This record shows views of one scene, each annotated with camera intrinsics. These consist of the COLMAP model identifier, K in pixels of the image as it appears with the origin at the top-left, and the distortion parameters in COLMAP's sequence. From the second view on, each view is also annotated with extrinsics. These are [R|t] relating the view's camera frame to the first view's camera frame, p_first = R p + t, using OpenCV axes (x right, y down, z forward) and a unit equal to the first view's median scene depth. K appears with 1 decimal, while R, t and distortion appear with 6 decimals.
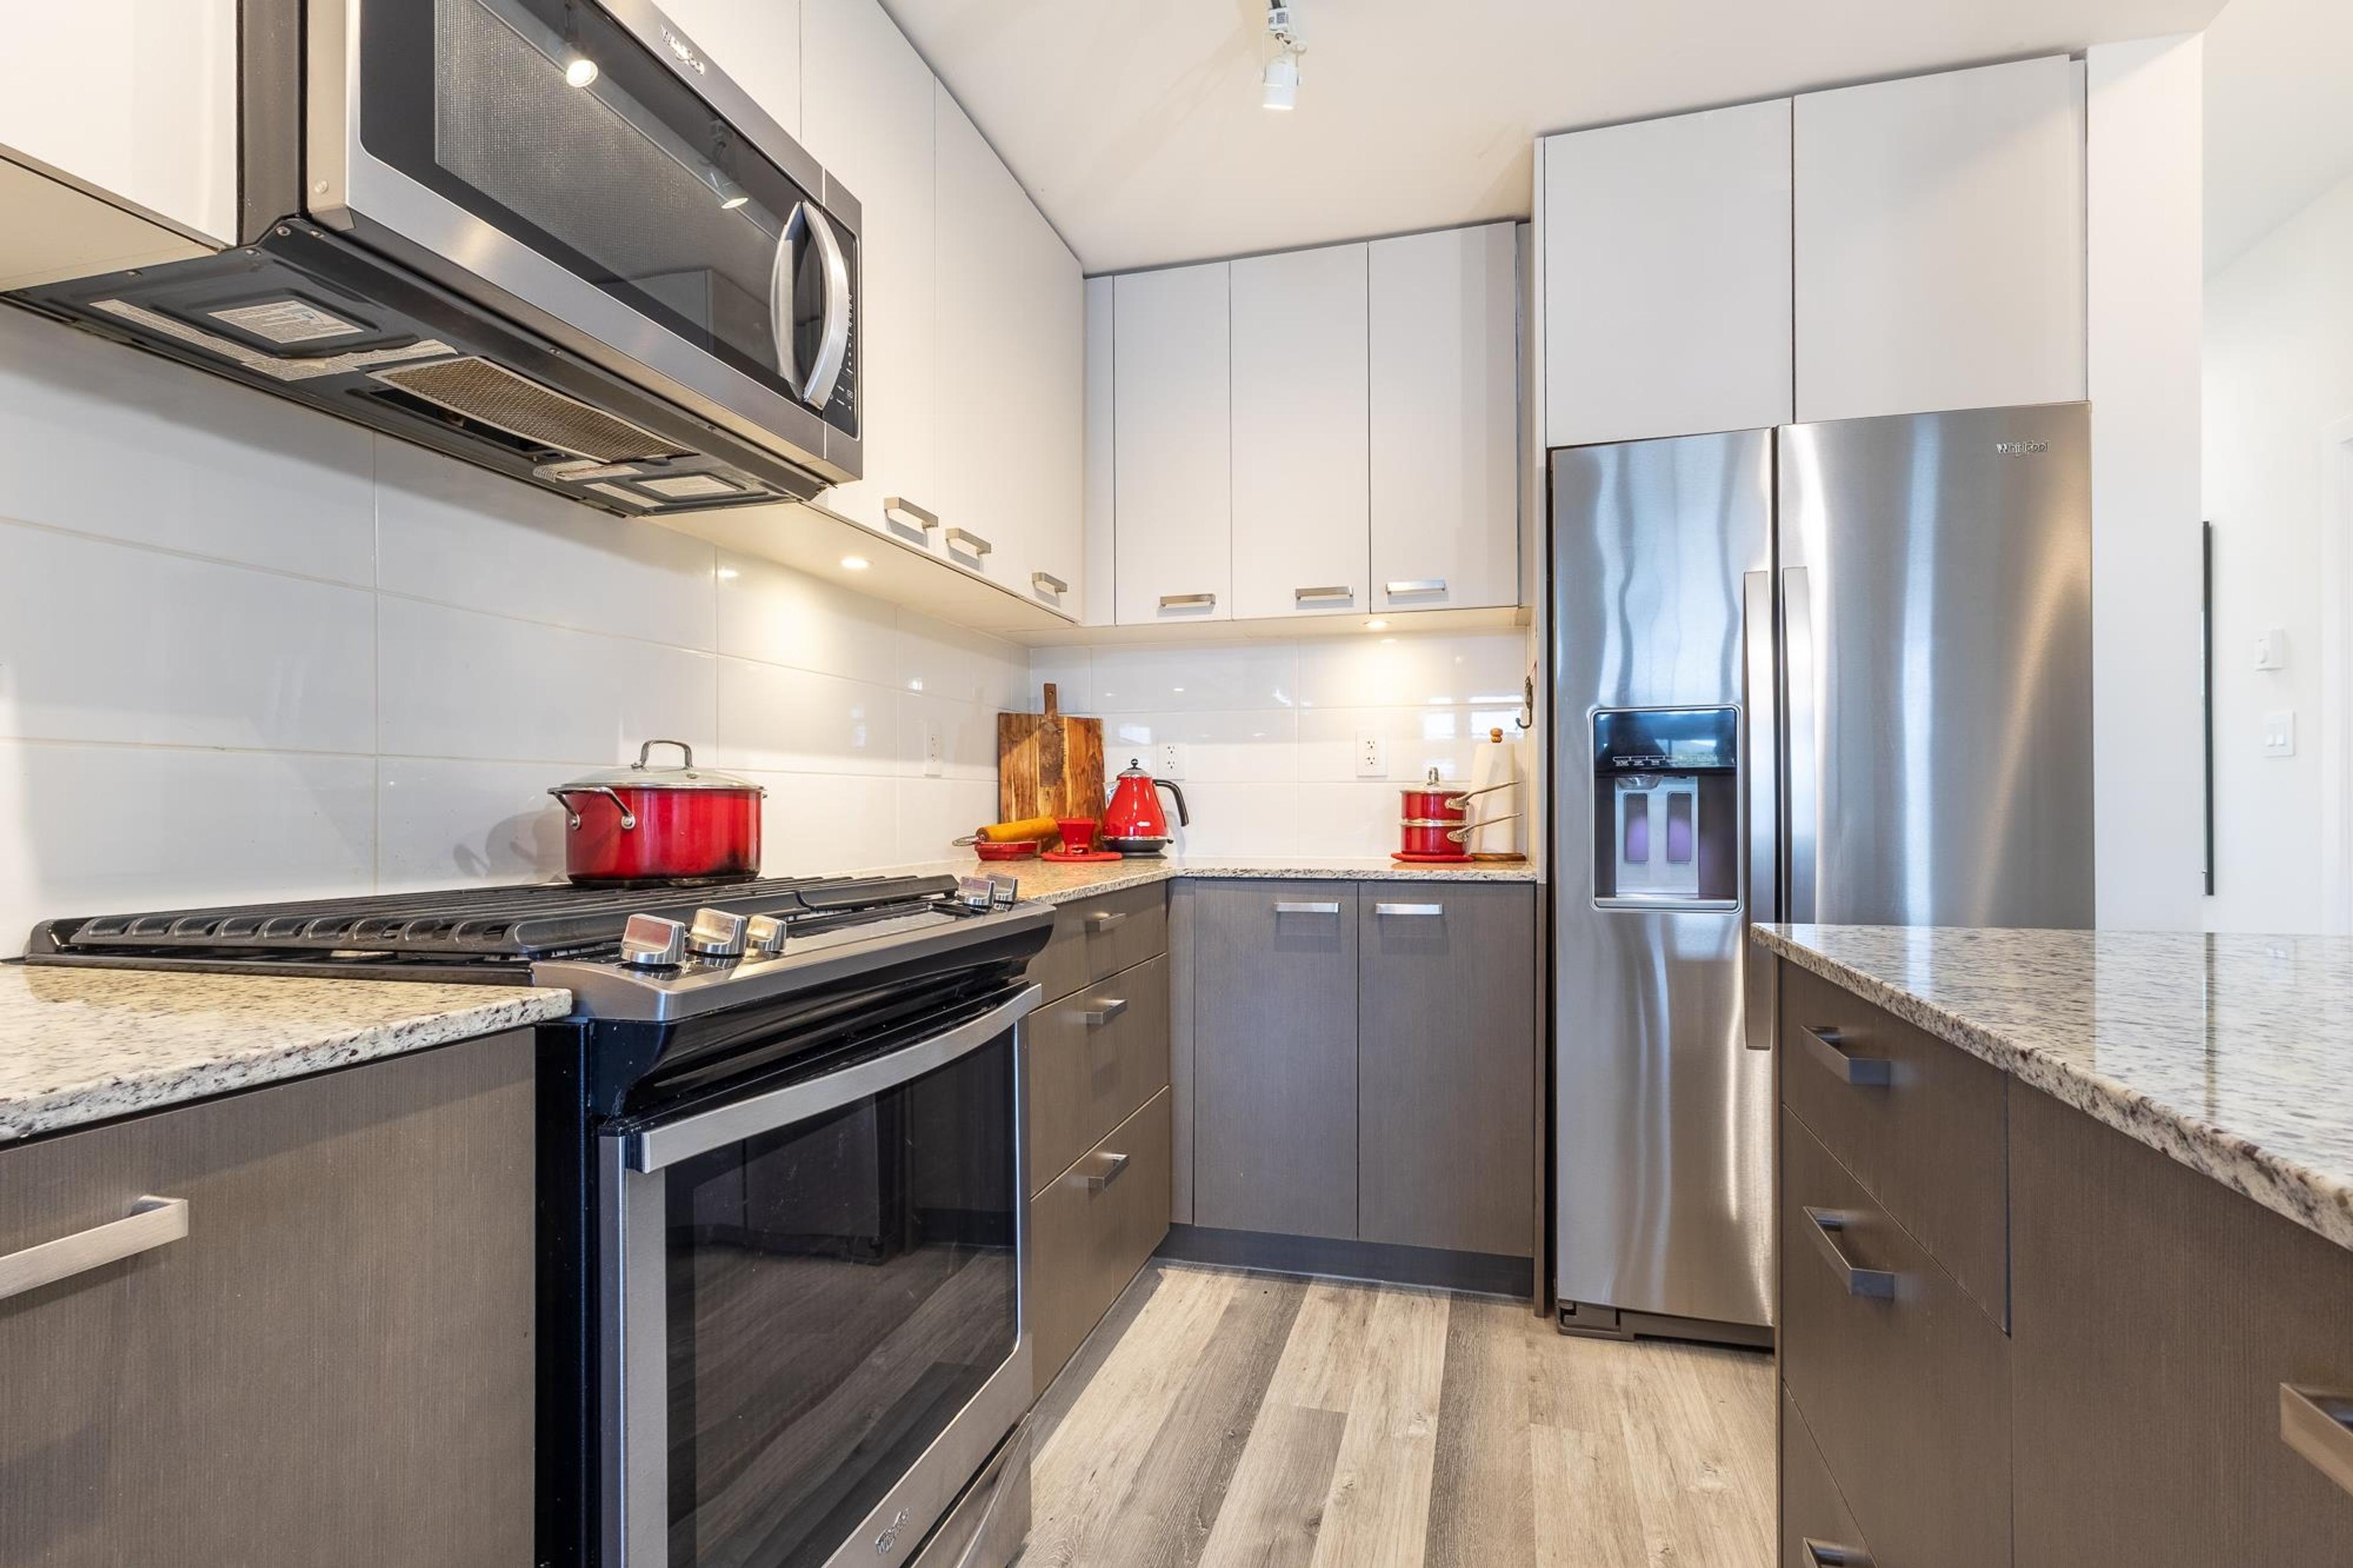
lens RADIAL K [[1092.8, 0, 1202.8], [0, 1092.8, 807.1], [0, 0, 1]] dist [0.001283, 0.000900]
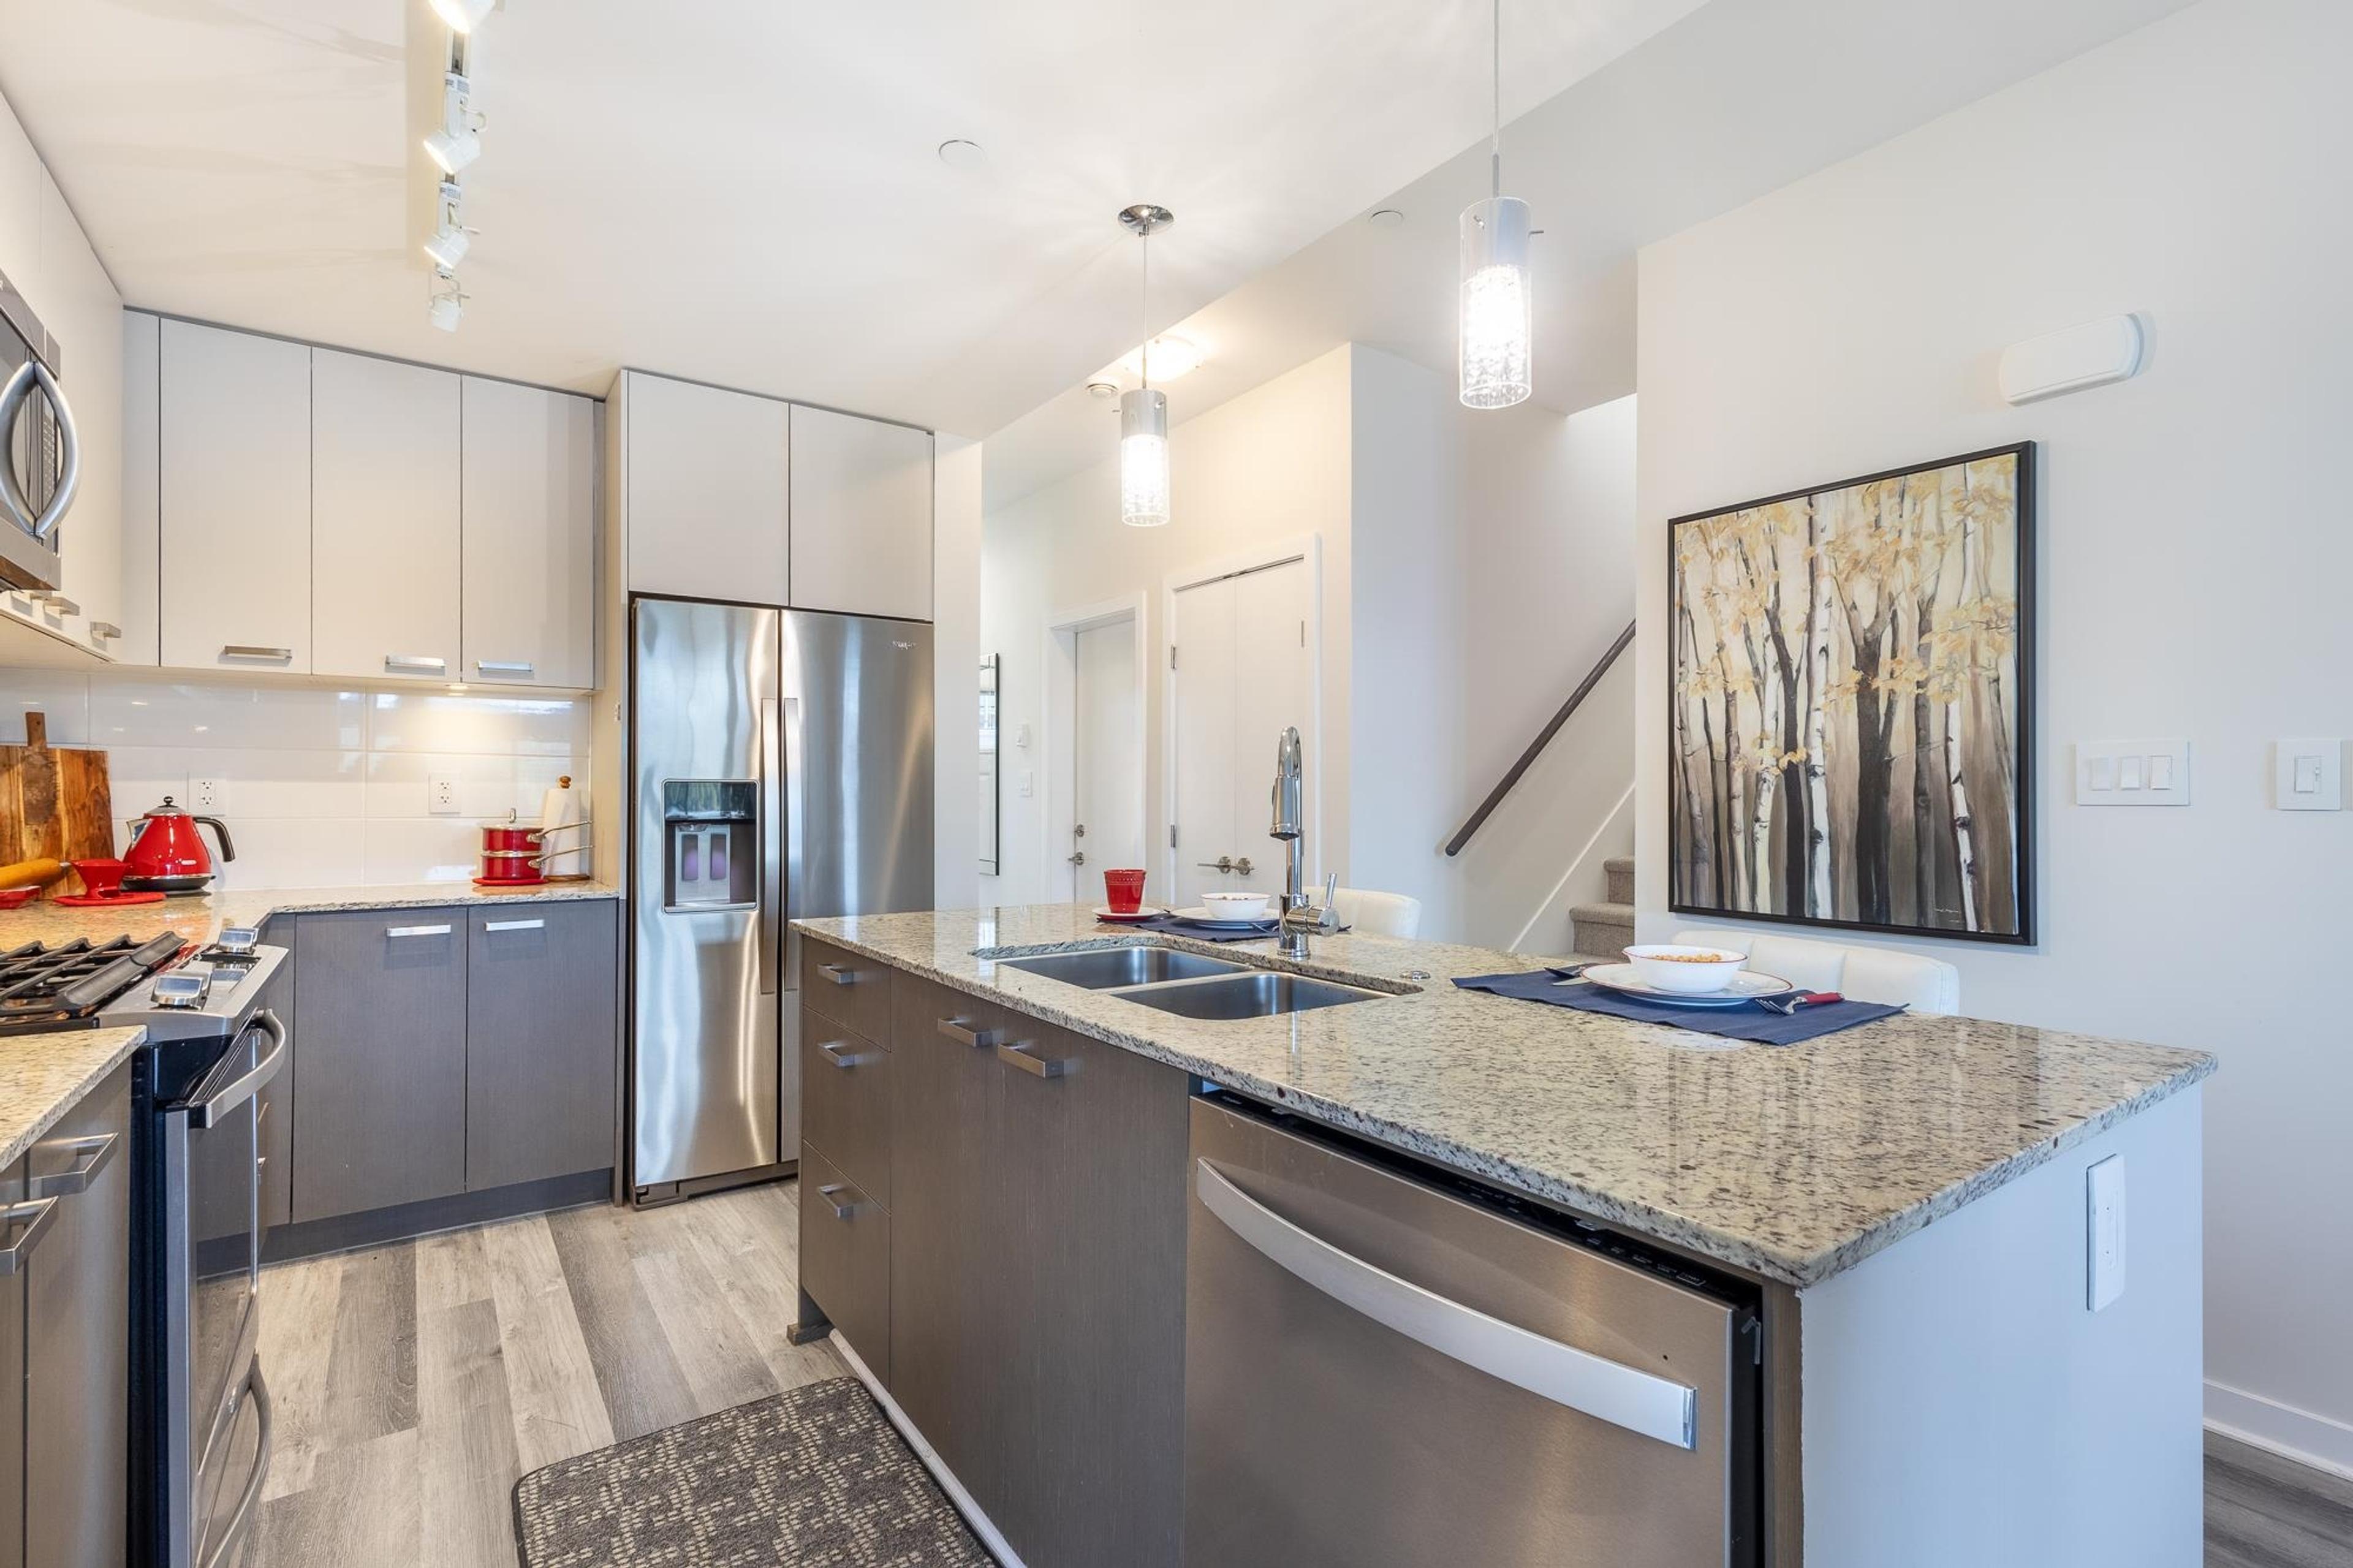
lens RADIAL K [[1101.2, 0, 1167.3], [0, 1101.2, 795.8], [0, 0, 1]] dist [0.001069, 0.000044]
pose [[0.646235, 0.004258, 0.763126, -0.307212], [-0.007087, 0.999975, 0.000423, -0.066057], [-0.763105, -0.005682, 0.646249, -0.434122]]
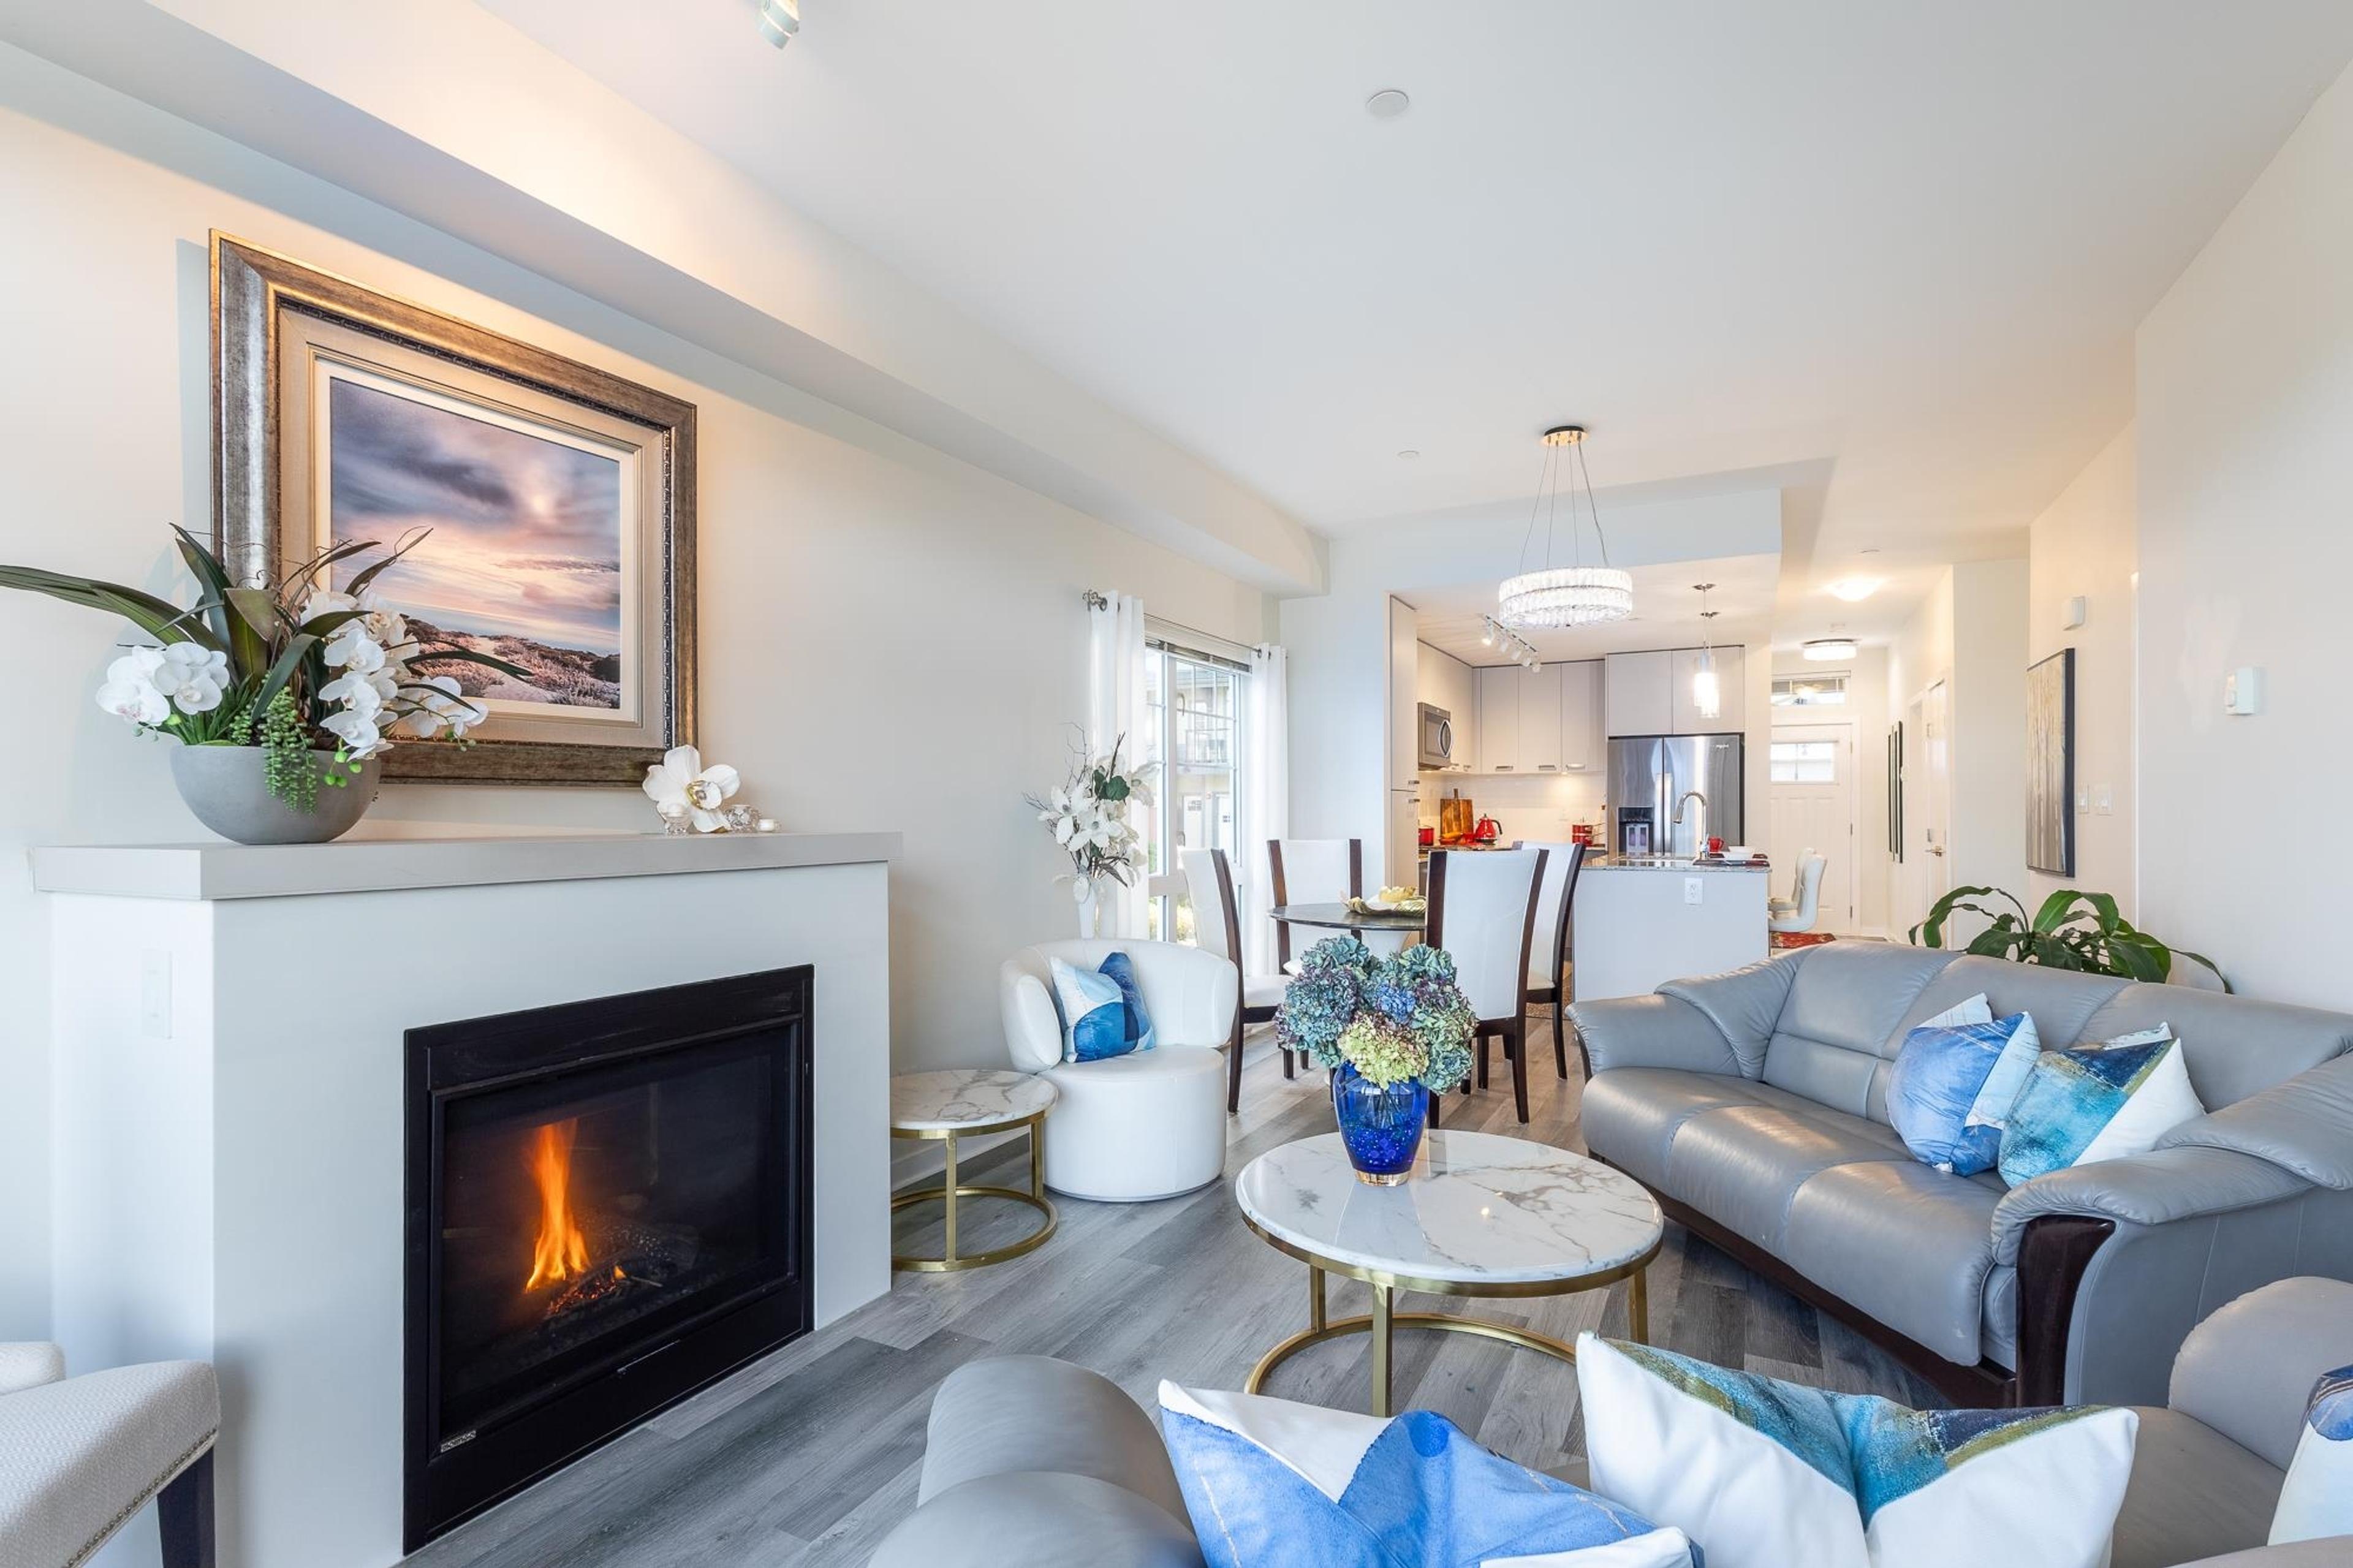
lens RADIAL K [[1103.7, 0, 1180.6], [0, 1103.7, 822.5], [0, 0, 1]] dist [0.001261, 0.000177]
pose [[0.976162, 0.004637, -0.216996, -0.294318], [-0.002400, 0.999941, 0.010570, -0.063567], [0.217032, -0.009797, 0.976115, -2.958770]]
